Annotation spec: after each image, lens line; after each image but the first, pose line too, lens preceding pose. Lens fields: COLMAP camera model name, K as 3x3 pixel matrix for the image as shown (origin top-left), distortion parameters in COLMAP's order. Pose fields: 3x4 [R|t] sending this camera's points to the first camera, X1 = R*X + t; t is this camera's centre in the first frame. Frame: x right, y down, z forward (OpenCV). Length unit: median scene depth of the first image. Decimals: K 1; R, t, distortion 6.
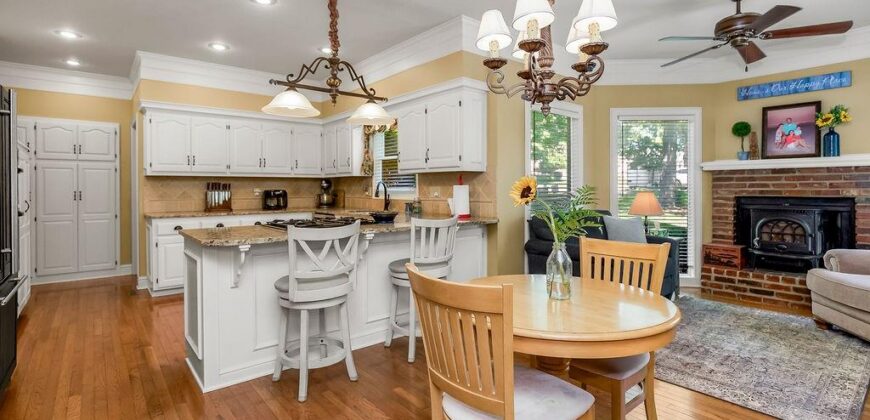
lens RADIAL K [[405.2, 0, 437.4], [0, 405.2, 190.9], [0, 0, 1]] dist [-0.014661, 0.003036]
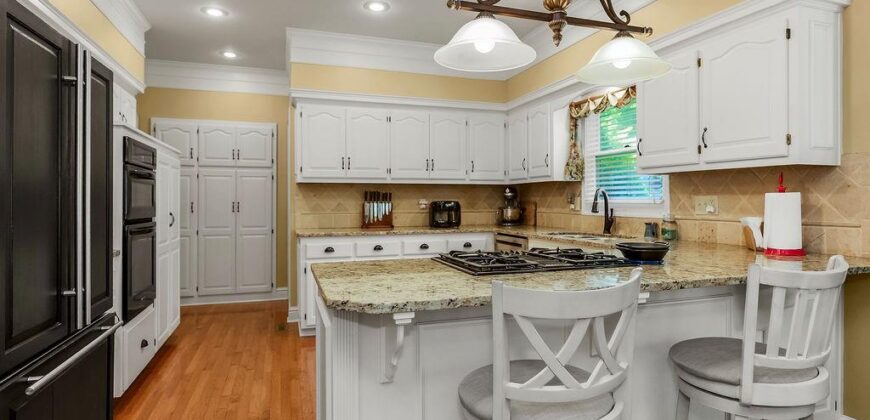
lens RADIAL K [[471.0, 0, 441.1], [0, 471.0, 197.1], [0, 0, 1]] dist [0.001215, -0.001085]
pose [[0.929402, -0.000334, -0.369069, -0.098979], [-0.004094, 0.999929, -0.011215, -0.000182], [0.369047, 0.011935, 0.929334, 0.213524]]
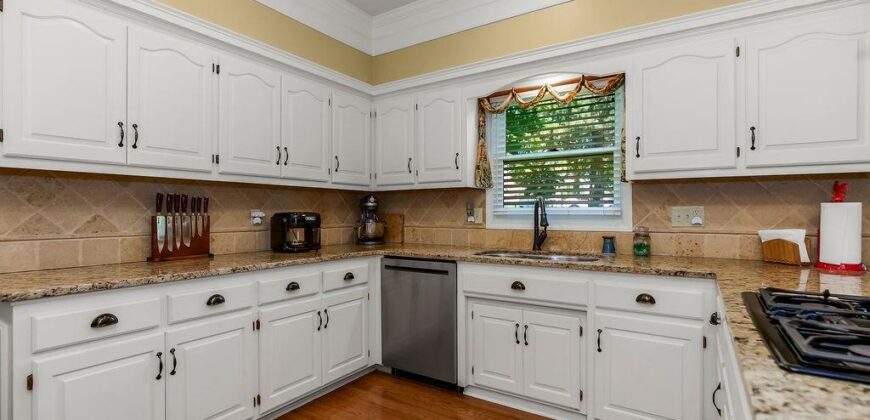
lens RADIAL K [[405.2, 0, 447.2], [0, 405.2, 209.6], [0, 0, 1]] dist [-0.014661, 0.003036]
pose [[0.958385, 0.005850, 0.285419, -0.414453], [-0.001276, 0.999868, -0.016207, 0.001981], [-0.285476, 0.015169, 0.958266, 0.527895]]
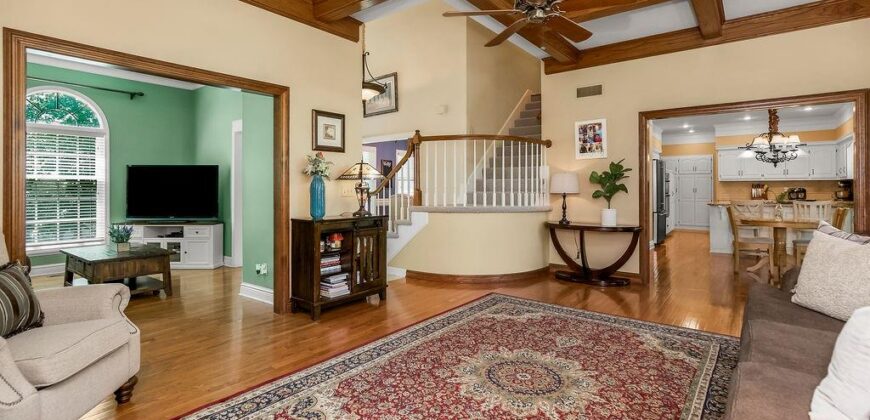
lens RADIAL K [[405.2, 0, 439.5], [0, 405.2, 180.4], [0, 0, 1]] dist [-0.014661, 0.003036]
pose [[0.212312, -0.014841, -0.977089, 0.999259], [-0.009643, 0.999804, -0.017281, 0.009376], [0.977154, 0.013091, 0.212127, -0.864025]]
